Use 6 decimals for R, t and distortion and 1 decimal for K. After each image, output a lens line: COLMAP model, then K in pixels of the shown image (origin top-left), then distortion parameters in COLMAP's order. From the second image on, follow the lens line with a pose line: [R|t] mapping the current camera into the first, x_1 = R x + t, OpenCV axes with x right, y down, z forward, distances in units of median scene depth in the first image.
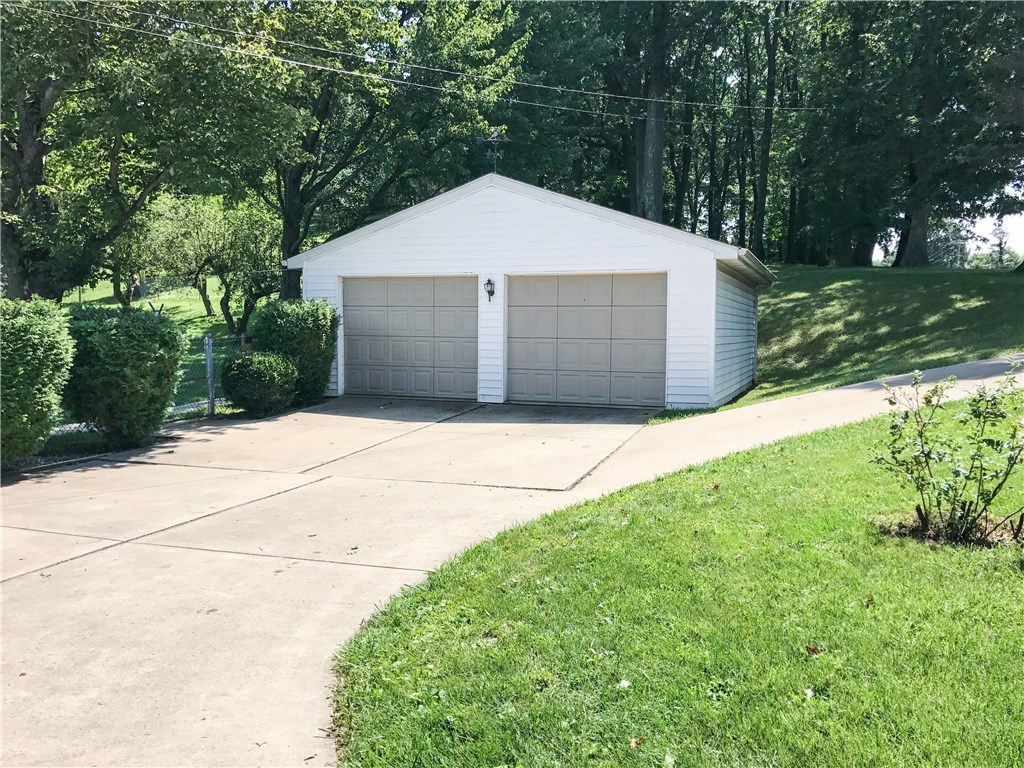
lens RADIAL K [[854.9, 0, 511.3], [0, 854.9, 382.3], [0, 0, 1]] dist [0.037334, -0.030507]
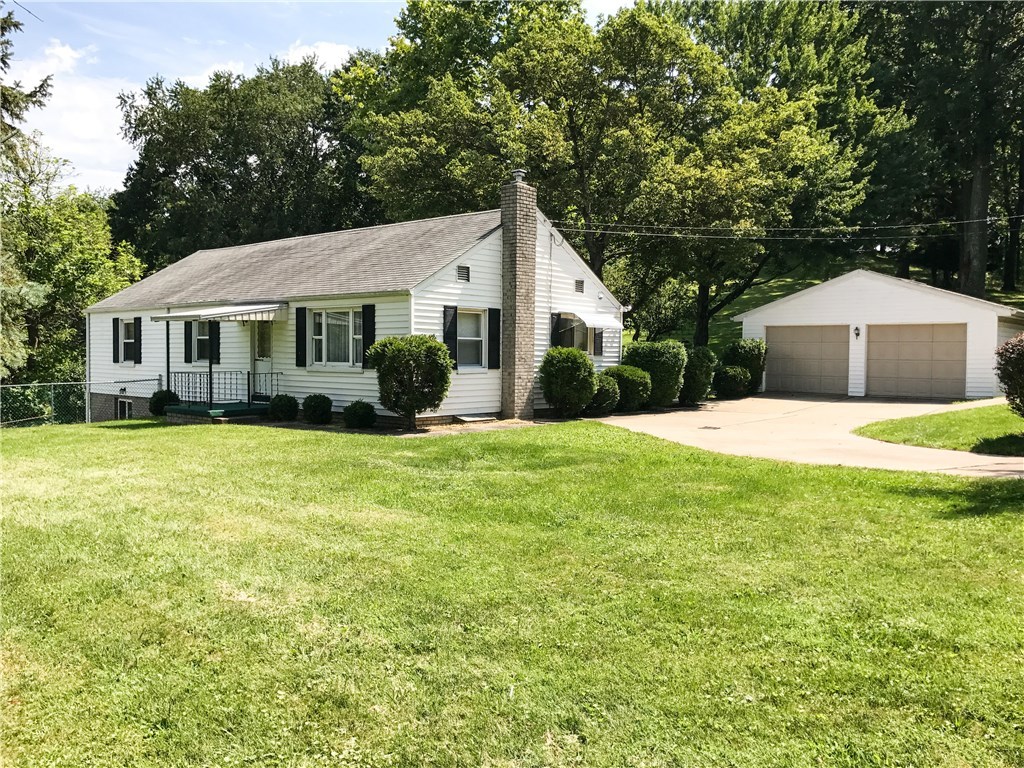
lens RADIAL K [[854.9, 0, 516.1], [0, 854.9, 387.4], [0, 0, 1]] dist [0.037334, -0.030507]
pose [[0.944812, 0.015261, -0.327257, -0.107165], [-0.026990, 0.999145, -0.031330, 0.080623], [0.326499, 0.038434, 0.944416, -0.918632]]
